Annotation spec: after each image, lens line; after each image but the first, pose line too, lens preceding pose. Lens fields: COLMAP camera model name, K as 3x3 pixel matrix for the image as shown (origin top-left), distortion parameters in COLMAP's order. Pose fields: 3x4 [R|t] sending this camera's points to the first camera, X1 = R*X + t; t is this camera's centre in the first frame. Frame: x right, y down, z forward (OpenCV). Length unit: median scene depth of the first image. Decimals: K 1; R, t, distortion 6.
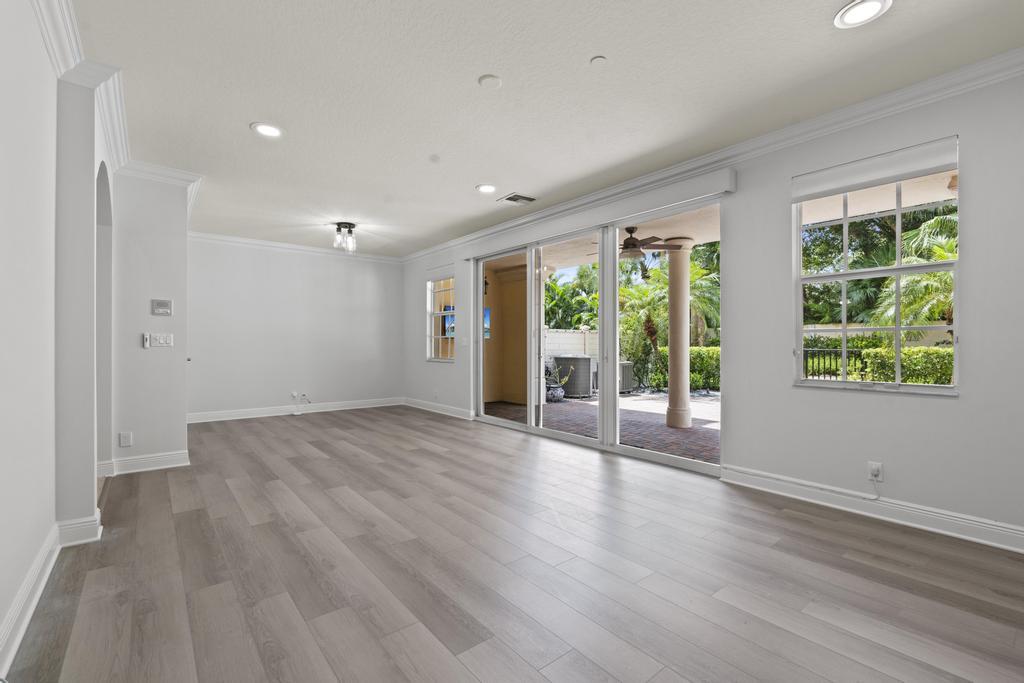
lens RADIAL K [[444.9, 0, 512.0], [0, 444.9, 341.5], [0, 0, 1]] dist [-0.022405, 0.012402]
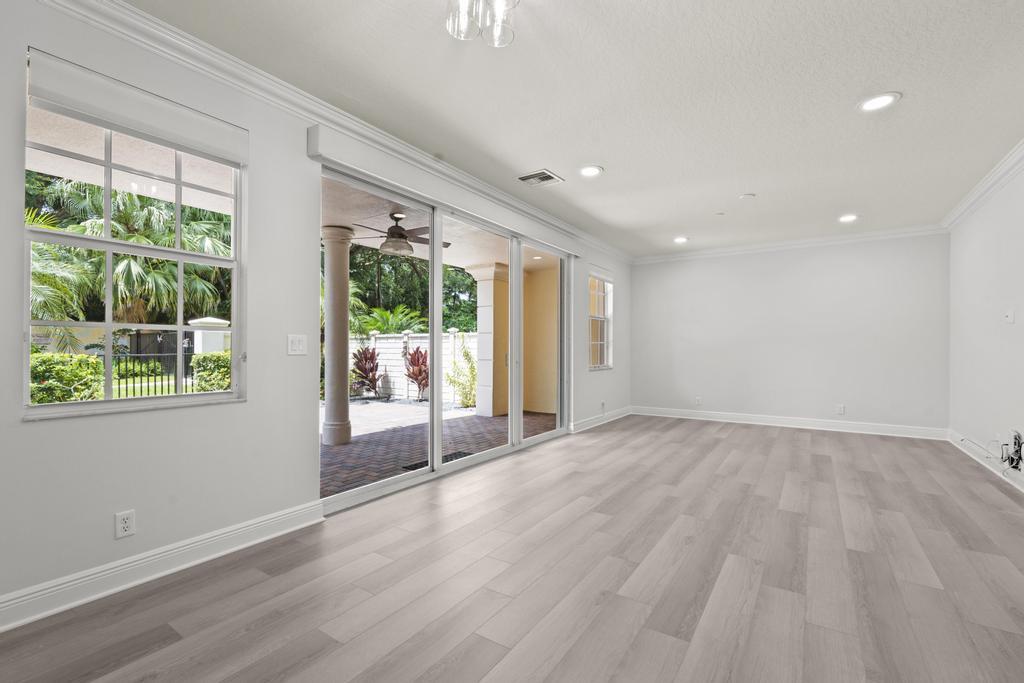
lens RADIAL K [[468.1, 0, 512.0], [0, 468.1, 341.5], [0, 0, 1]] dist [0.000881, -0.000187]
pose [[-0.305183, 0.012112, 0.952217, -1.095996], [-0.008797, 0.999841, -0.015537, 0.009912], [-0.952253, -0.013118, -0.305028, 1.777406]]
